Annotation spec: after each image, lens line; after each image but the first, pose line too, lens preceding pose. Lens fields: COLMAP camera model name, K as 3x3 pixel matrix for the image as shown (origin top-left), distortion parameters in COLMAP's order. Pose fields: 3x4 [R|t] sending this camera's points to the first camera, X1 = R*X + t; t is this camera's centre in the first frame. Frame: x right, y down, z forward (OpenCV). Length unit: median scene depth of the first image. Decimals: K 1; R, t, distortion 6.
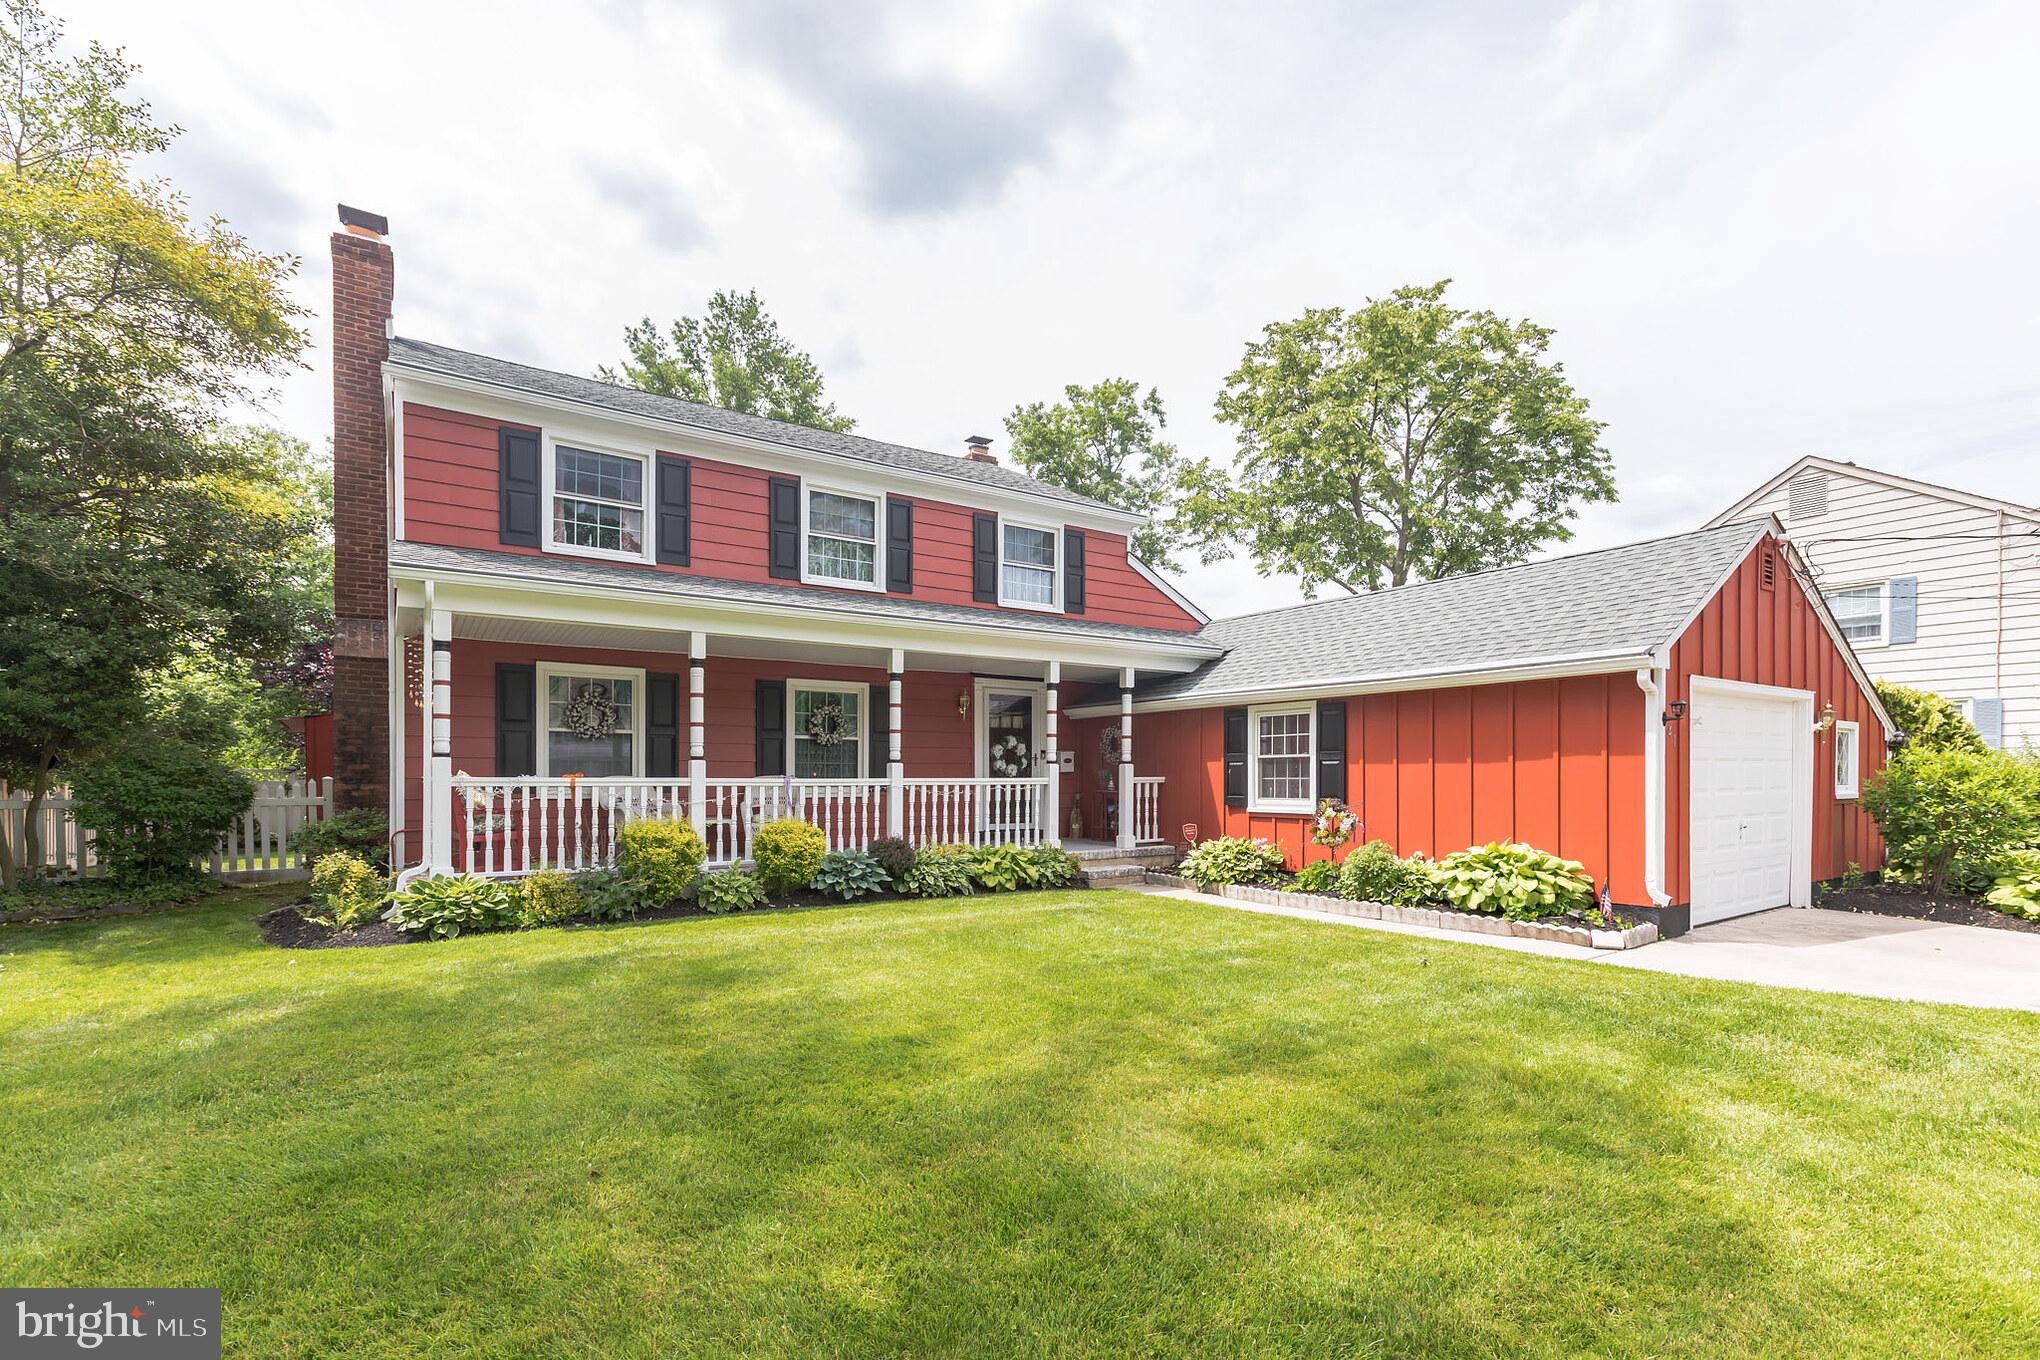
lens RADIAL K [[932.7, 0, 1042.6], [0, 932.7, 773.1], [0, 0, 1]] dist [-0.002817, 0.000883]
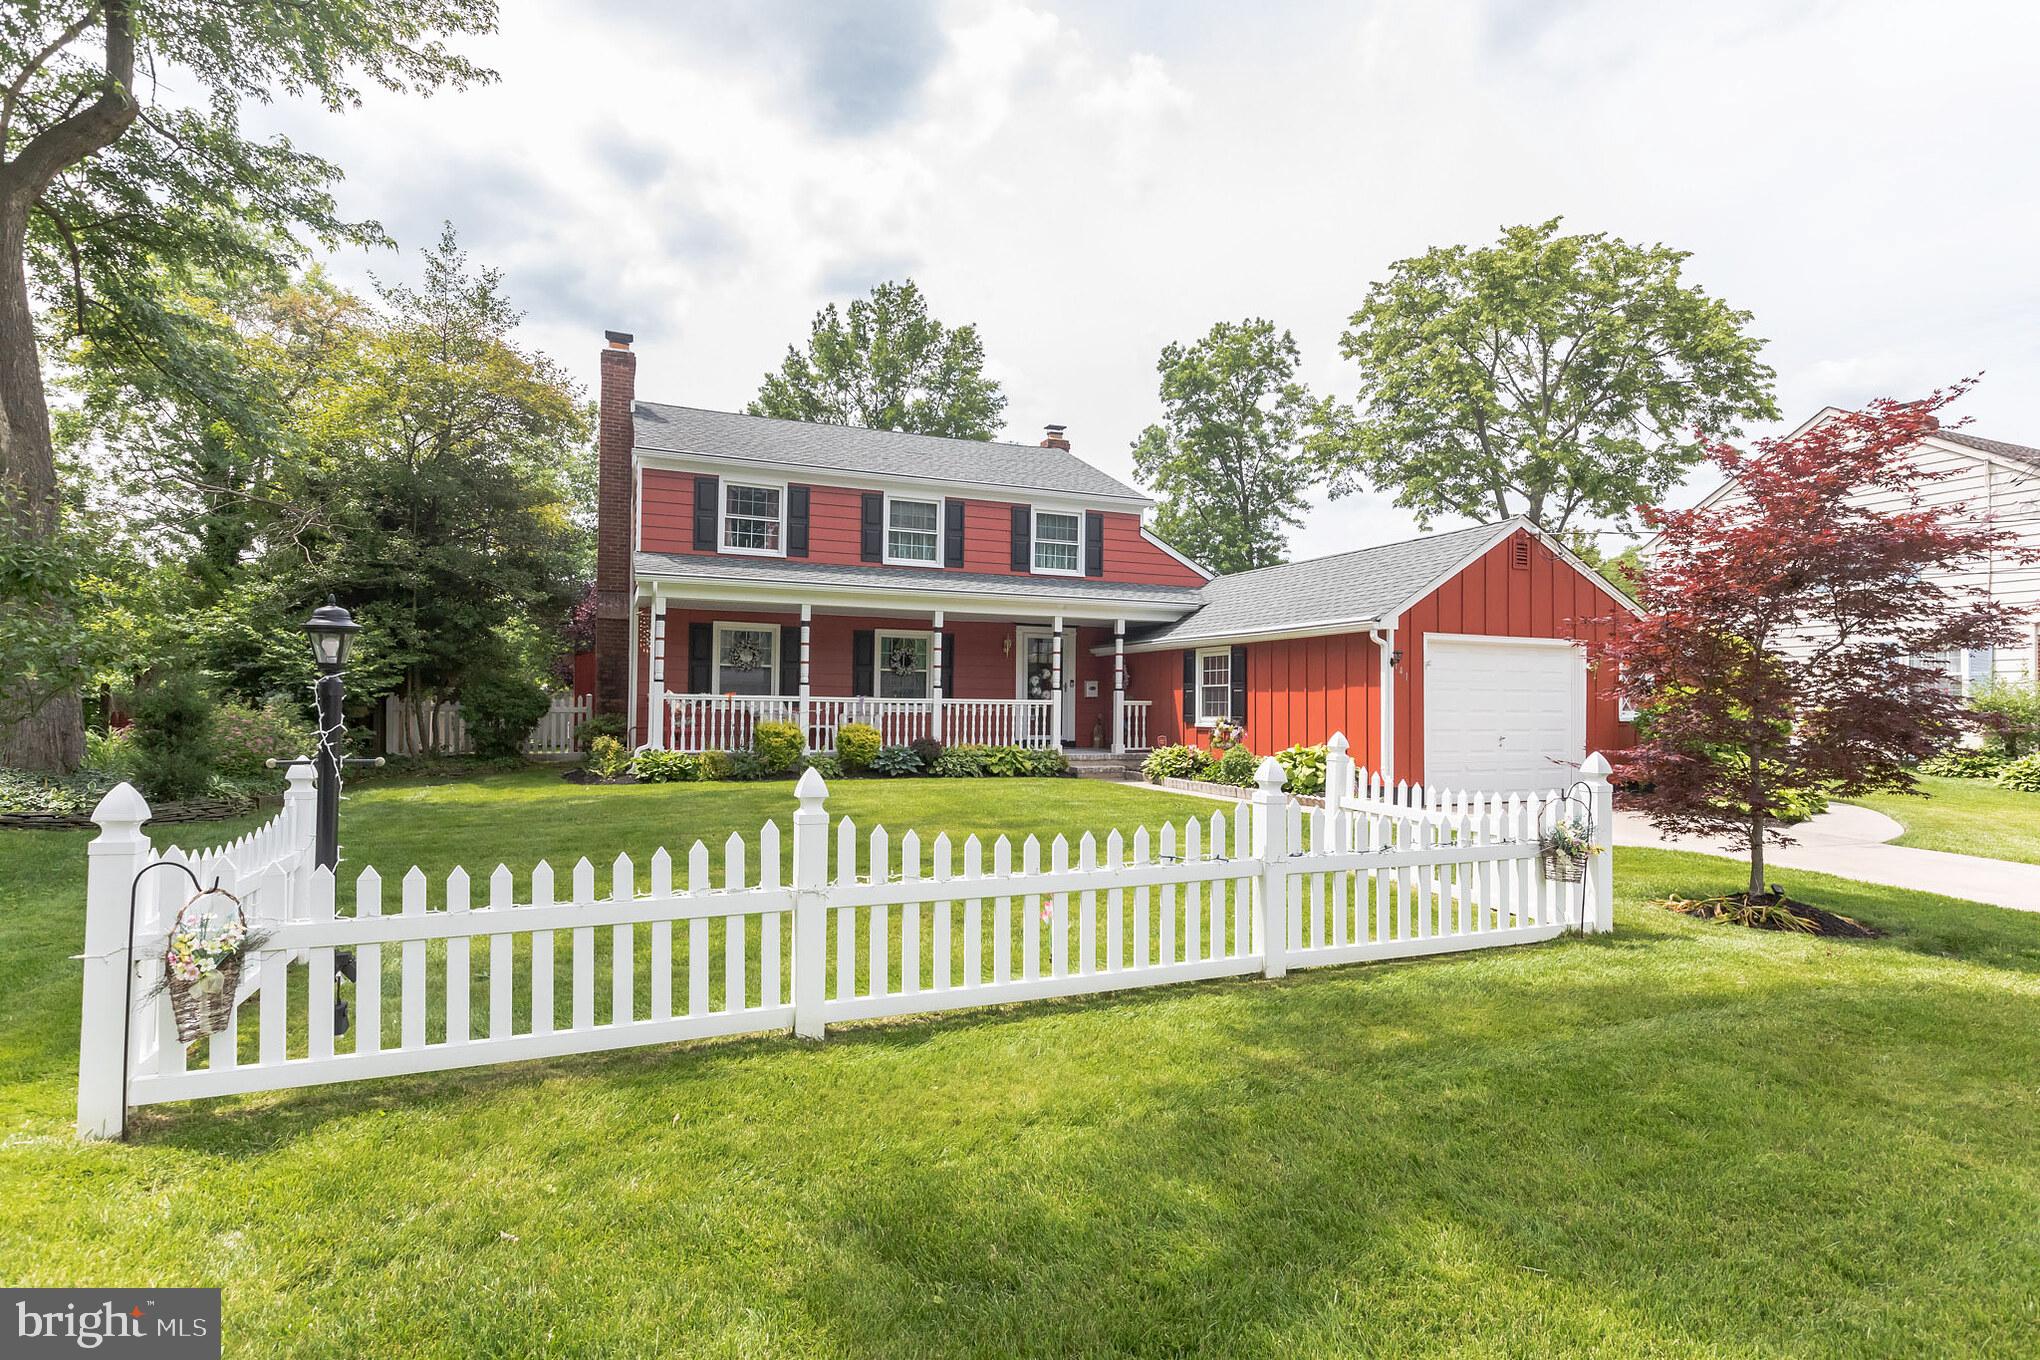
lens RADIAL K [[932.7, 0, 1016.4], [0, 932.7, 682.7], [0, 0, 1]] dist [-0.002817, 0.000883]
pose [[0.979709, 0.007754, -0.200276, 0.242749], [-0.011667, 0.999763, -0.018368, 0.005805], [0.200086, 0.020332, 0.979567, -0.388174]]
